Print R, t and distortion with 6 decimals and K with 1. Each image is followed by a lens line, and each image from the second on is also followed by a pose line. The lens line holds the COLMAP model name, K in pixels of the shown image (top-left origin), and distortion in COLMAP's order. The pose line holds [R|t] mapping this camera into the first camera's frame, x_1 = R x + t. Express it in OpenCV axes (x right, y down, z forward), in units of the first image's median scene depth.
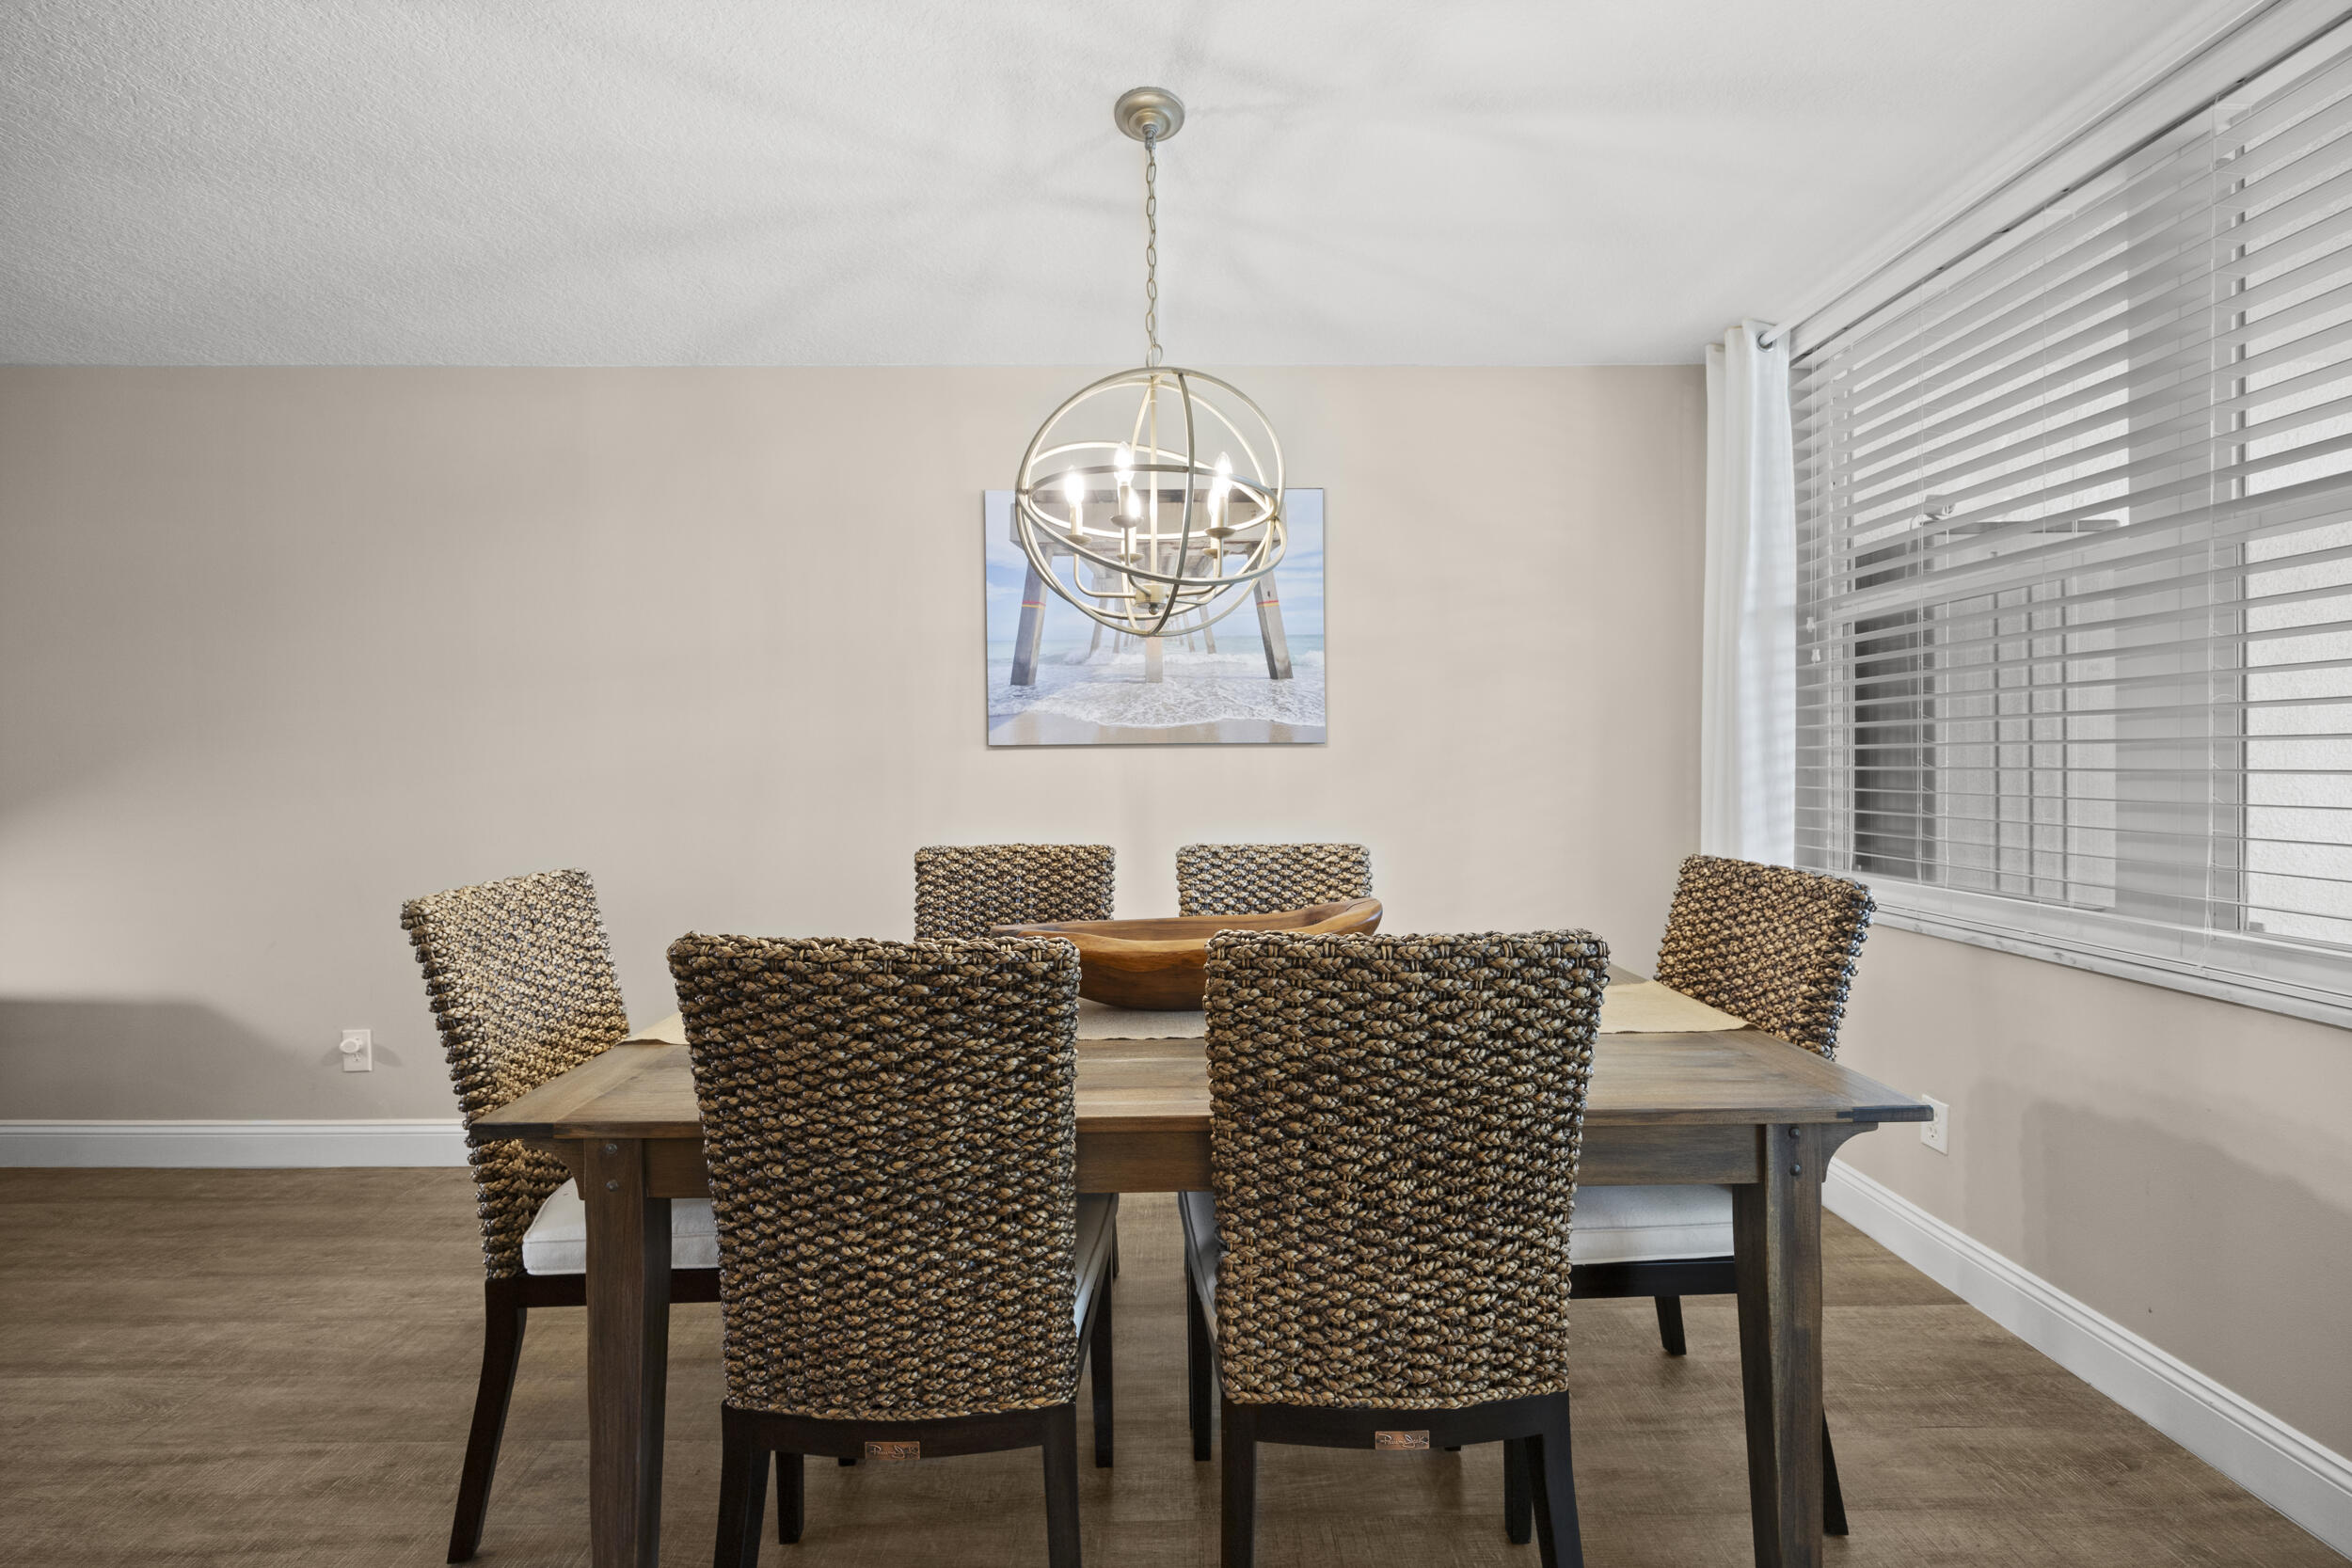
lens RADIAL K [[931.8, 0, 1222.7], [0, 931.8, 781.6], [0, 0, 1]] dist [0.001309, 0.000085]
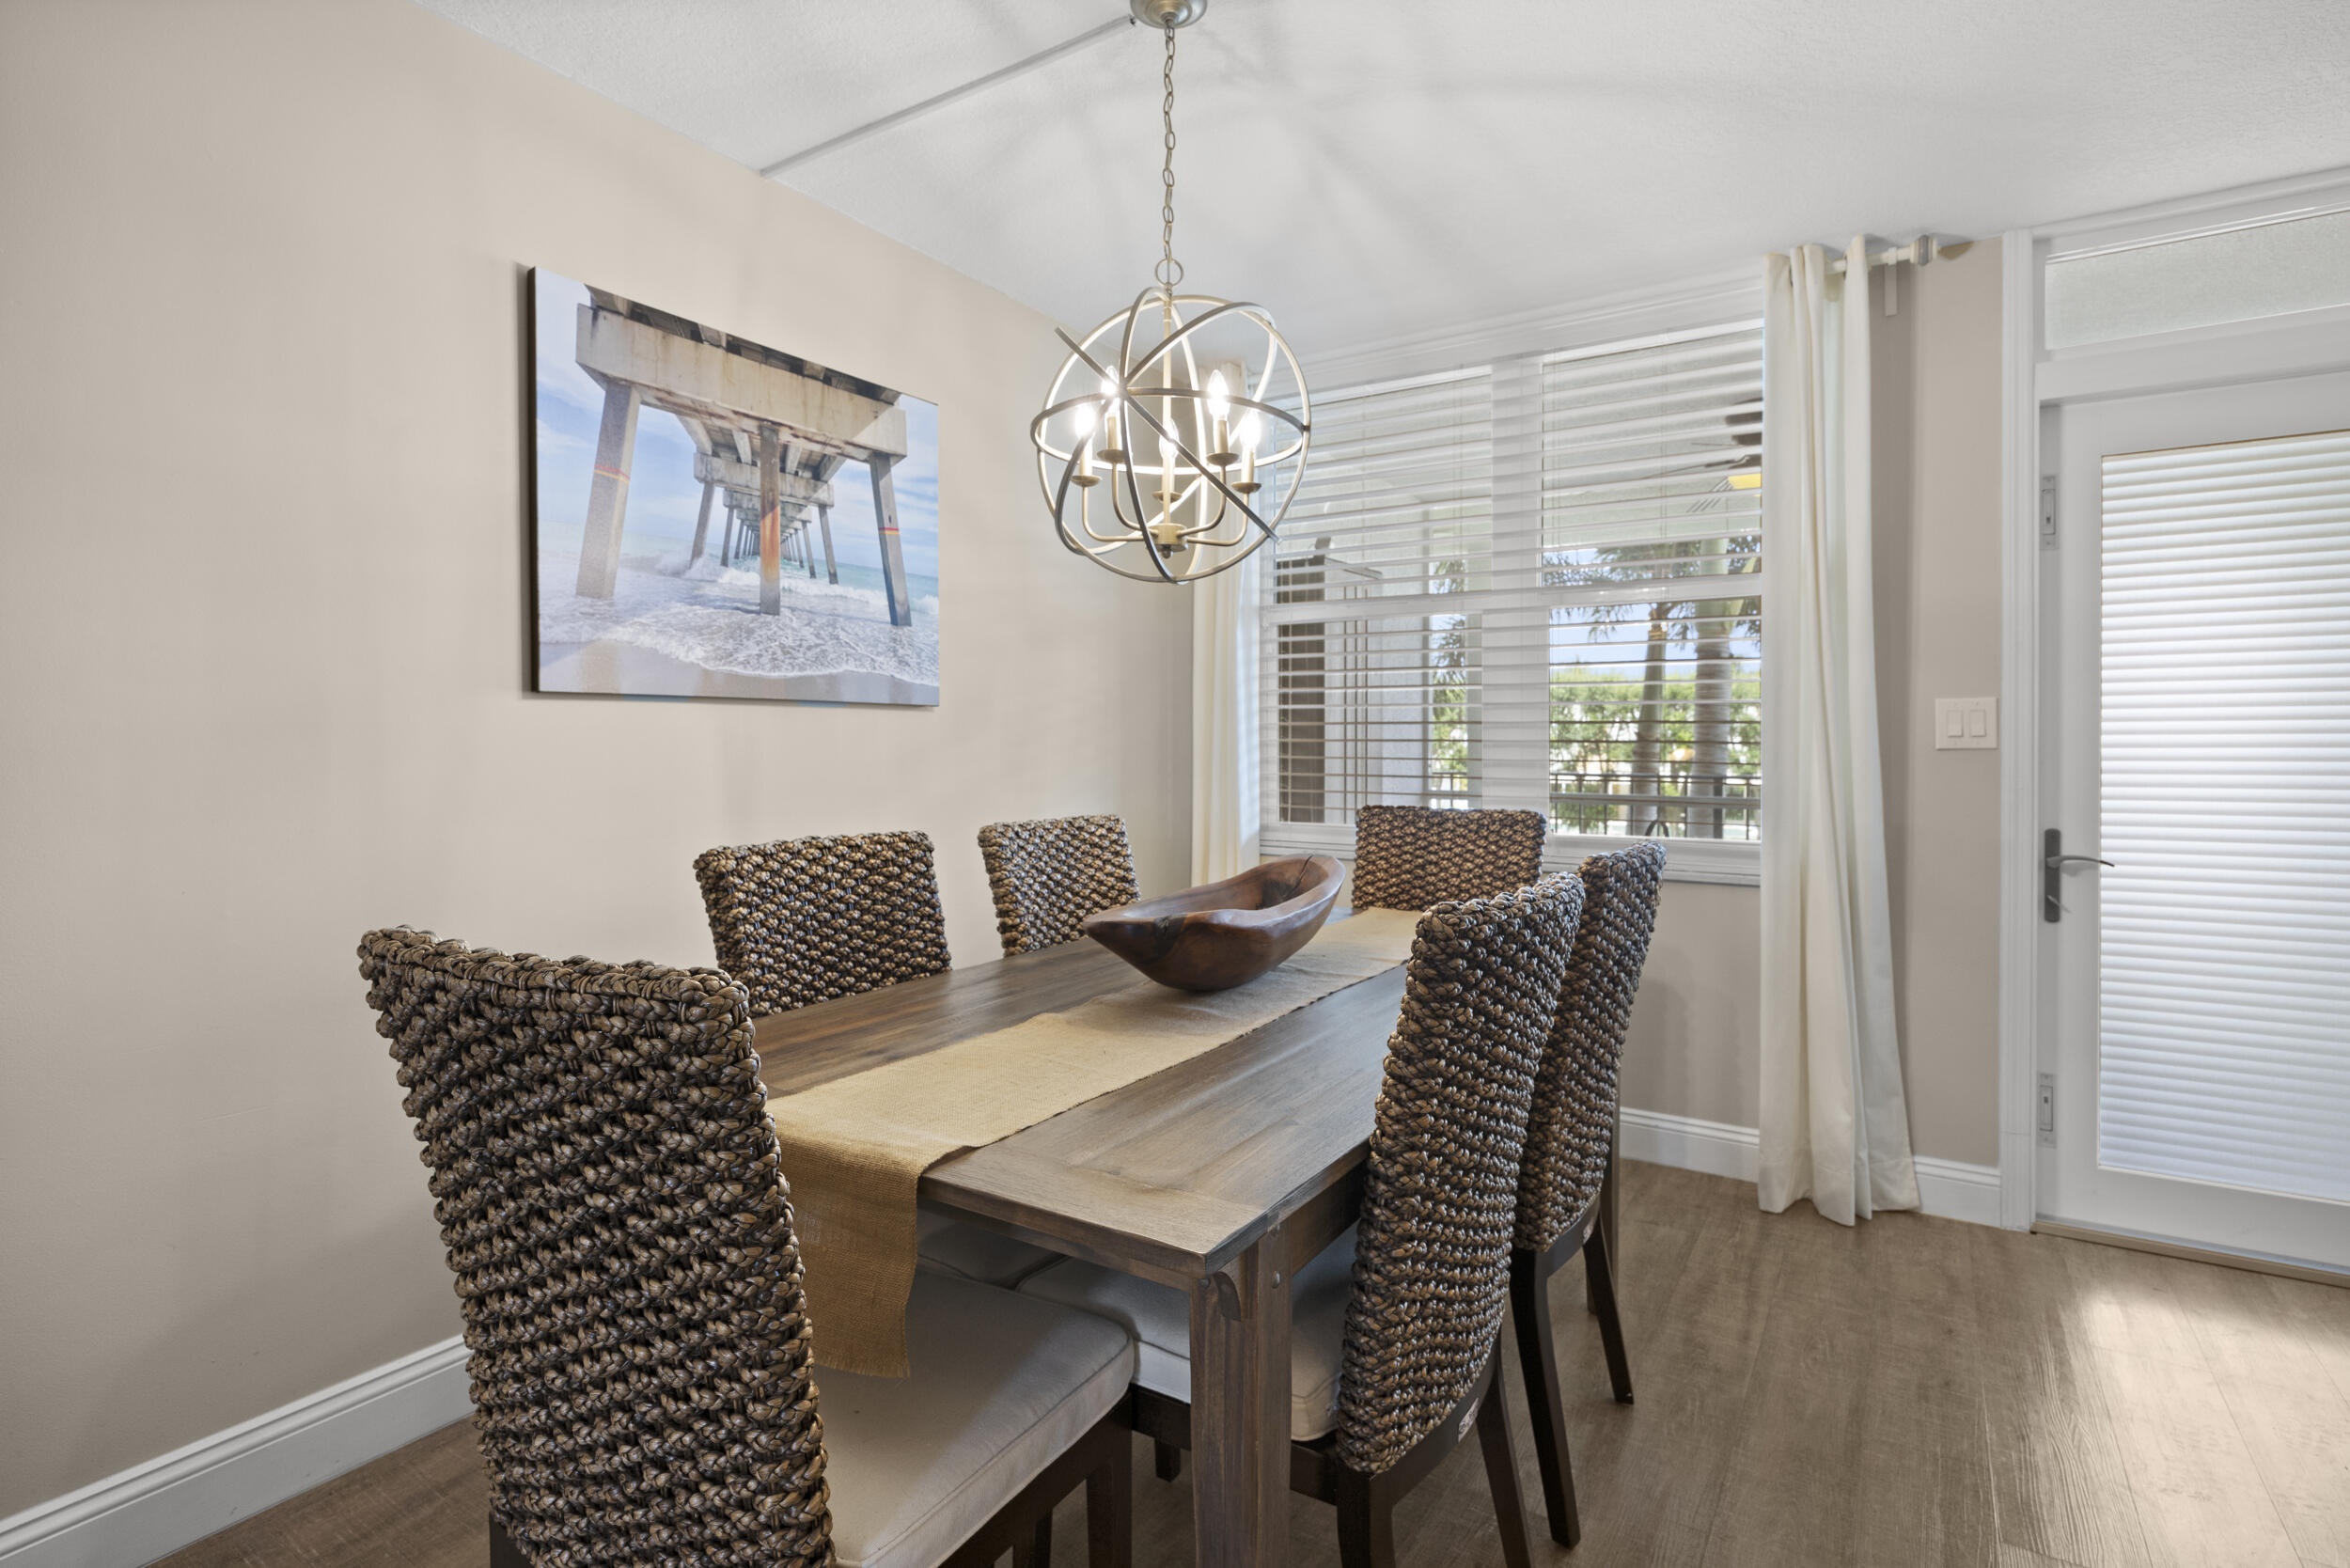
lens RADIAL K [[1130.3, 0, 1184.2], [0, 1130.3, 761.4], [0, 0, 1]] dist [-0.001088, -0.000199]
pose [[0.558049, -0.006823, 0.829780, -0.624450], [0.011832, 0.999930, 0.000265, 0.011217], [-0.829724, 0.009670, 0.558091, 0.245987]]
